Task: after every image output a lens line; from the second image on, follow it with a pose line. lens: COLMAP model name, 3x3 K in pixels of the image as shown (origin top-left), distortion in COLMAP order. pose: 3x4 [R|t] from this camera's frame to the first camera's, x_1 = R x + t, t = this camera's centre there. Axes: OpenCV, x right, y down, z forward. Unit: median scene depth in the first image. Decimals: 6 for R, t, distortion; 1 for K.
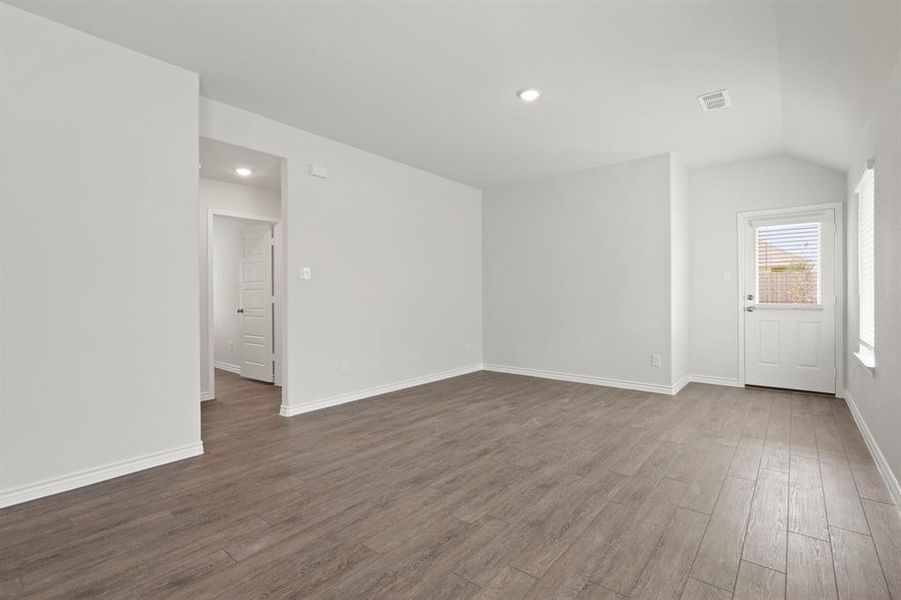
lens RADIAL K [[413.9, 0, 449.2], [0, 413.9, 296.1], [0, 0, 1]] dist [0.000083, -0.000051]
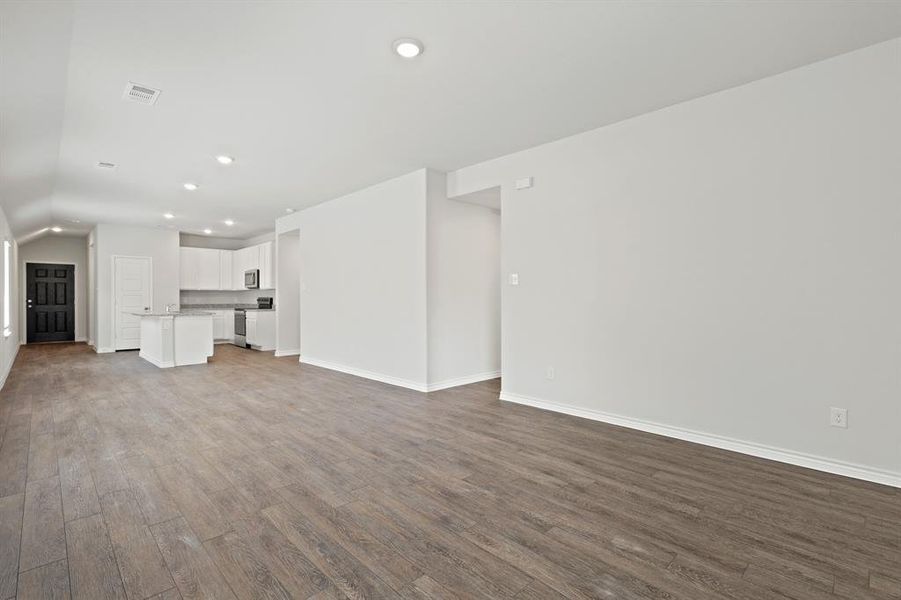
lens RADIAL K [[413.9, 0, 450.0], [0, 413.9, 301.2], [0, 0, 1]] dist [0.000083, -0.000051]
pose [[-0.099069, 0.010244, -0.995028, 0.955437], [-0.001215, 0.999945, 0.010415, -0.009255], [0.995080, 0.002240, -0.099051, 1.126794]]
